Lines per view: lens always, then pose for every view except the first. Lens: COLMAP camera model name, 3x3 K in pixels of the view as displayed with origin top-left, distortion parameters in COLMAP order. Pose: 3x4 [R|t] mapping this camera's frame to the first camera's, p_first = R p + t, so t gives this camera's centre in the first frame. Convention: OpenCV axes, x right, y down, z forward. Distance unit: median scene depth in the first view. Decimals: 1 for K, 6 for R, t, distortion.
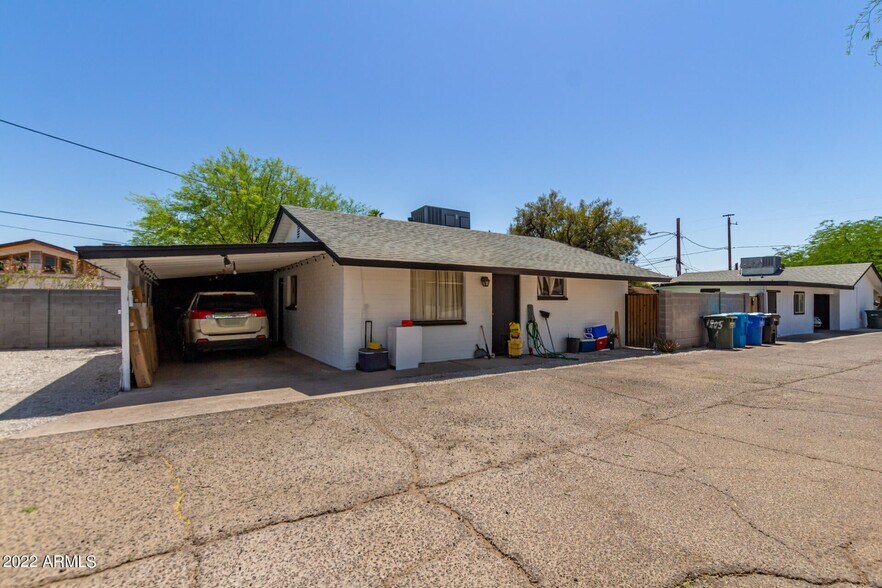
lens RADIAL K [[412.4, 0, 448.1], [0, 412.4, 300.3], [0, 0, 1]] dist [-0.004297, 0.000069]
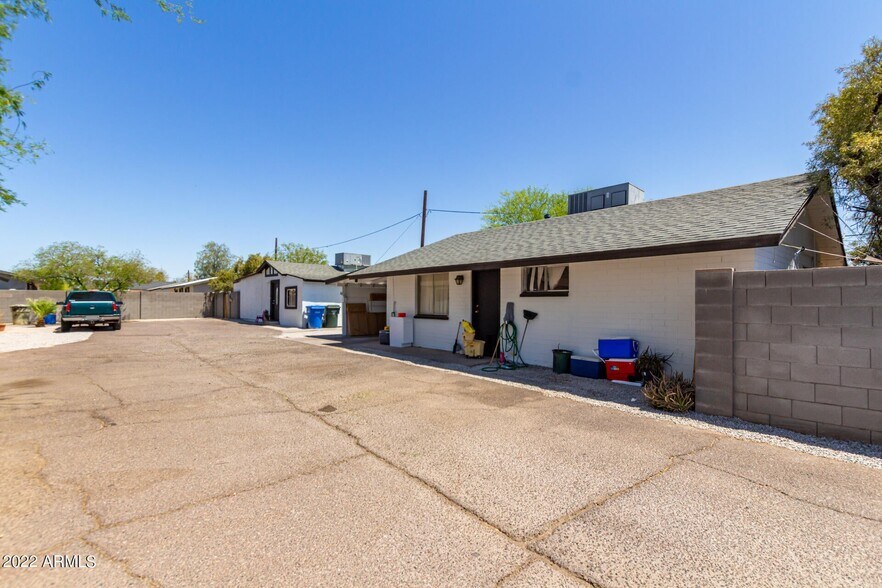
lens RADIAL K [[412.4, 0, 447.6], [0, 412.4, 293.9], [0, 0, 1]] dist [-0.004297, 0.000069]
pose [[0.154058, -0.016883, -0.987918, 0.964502], [0.001041, 0.999856, -0.016924, 0.006695], [0.988061, 0.001579, 0.154053, 0.706530]]
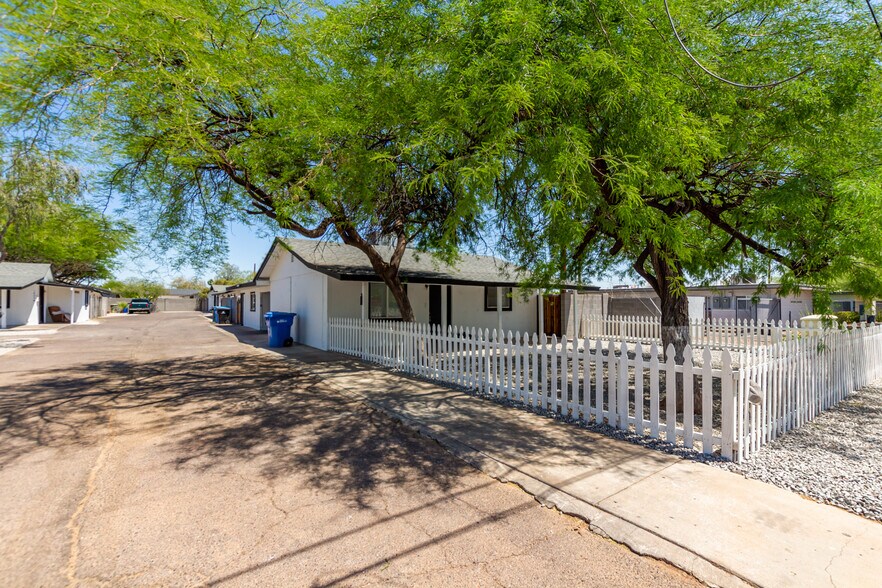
lens RADIAL K [[412.4, 0, 440.6], [0, 412.4, 297.7], [0, 0, 1]] dist [-0.004297, 0.000069]
pose [[0.039606, -0.015349, -0.999098, 3.444930], [0.001703, 0.999882, -0.015293, 0.026345], [0.999214, -0.001096, 0.039627, 2.456110]]
